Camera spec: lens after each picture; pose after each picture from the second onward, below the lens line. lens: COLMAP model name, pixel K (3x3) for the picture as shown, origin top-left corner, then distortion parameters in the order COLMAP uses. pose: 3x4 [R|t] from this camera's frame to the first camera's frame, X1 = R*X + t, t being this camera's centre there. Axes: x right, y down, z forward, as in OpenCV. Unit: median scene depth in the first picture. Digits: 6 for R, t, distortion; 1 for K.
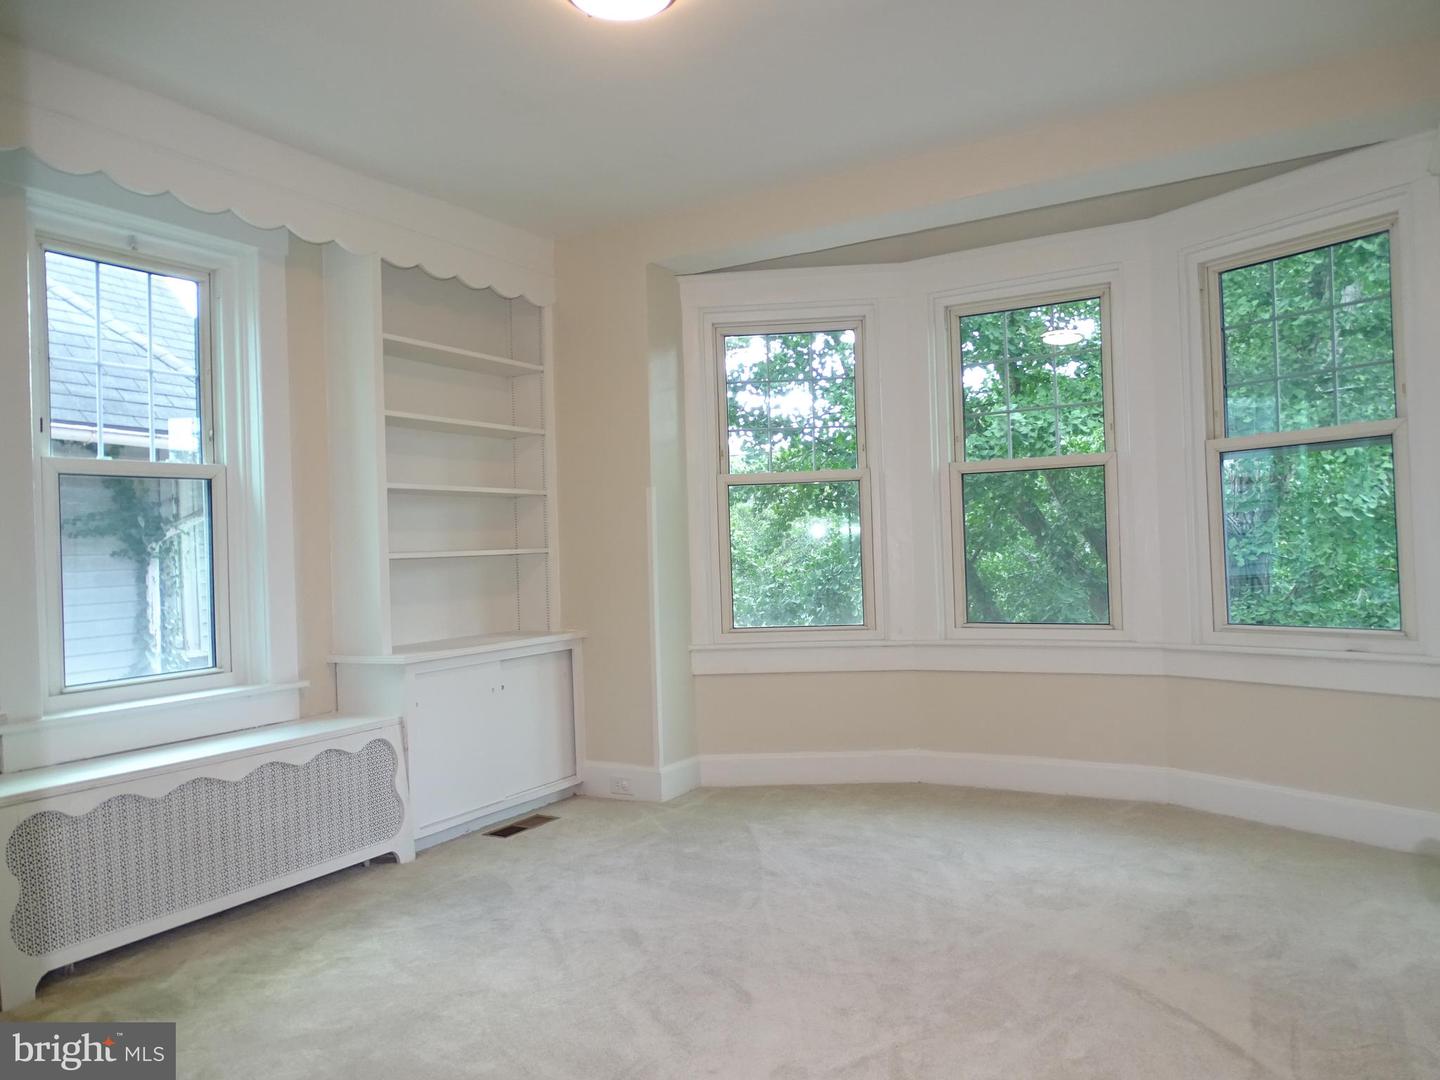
lens RADIAL K [[1023.2, 0, 719.0], [0, 1023.2, 539.6], [0, 0, 1]] dist [-0.014566, 0.007790]
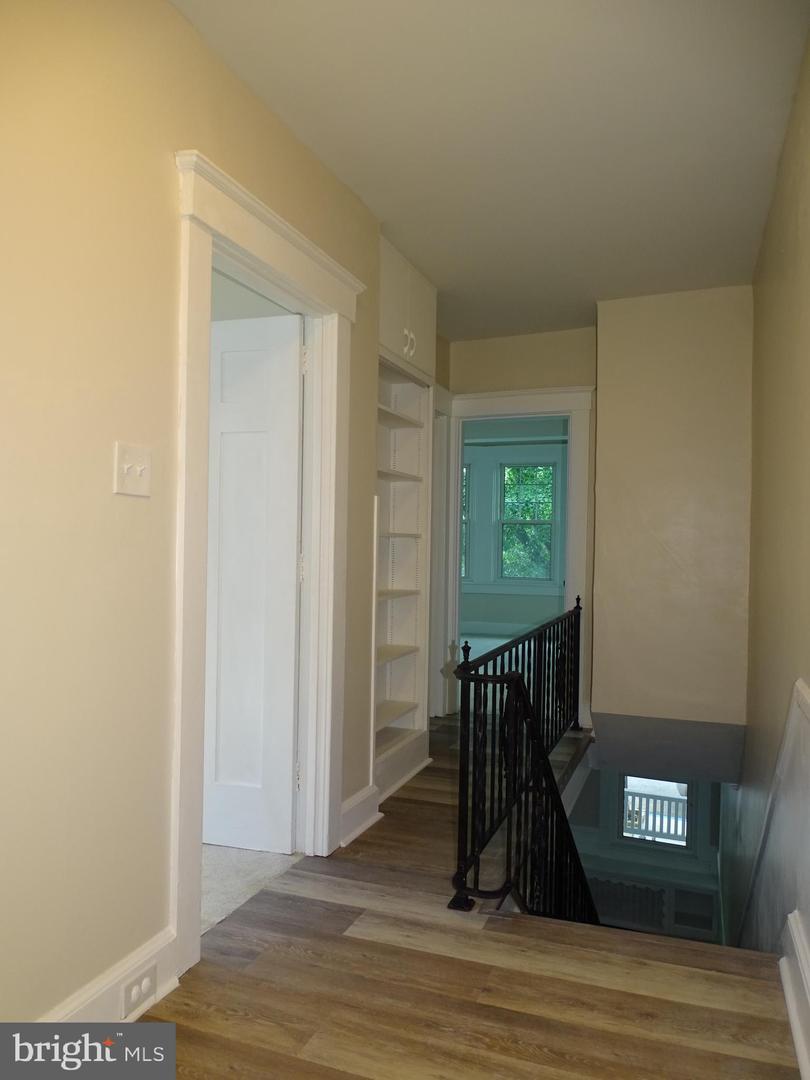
lens RADIAL K [[767.4, 0, 405.8], [0, 767.4, 541.7], [0, 0, 1]] dist [-0.014566, 0.007790]
pose [[0.986512, 0.030913, 0.160744, -0.198493], [-0.031987, 0.999480, 0.004102, -0.007487], [-0.160533, -0.009188, 0.986988, -0.566581]]
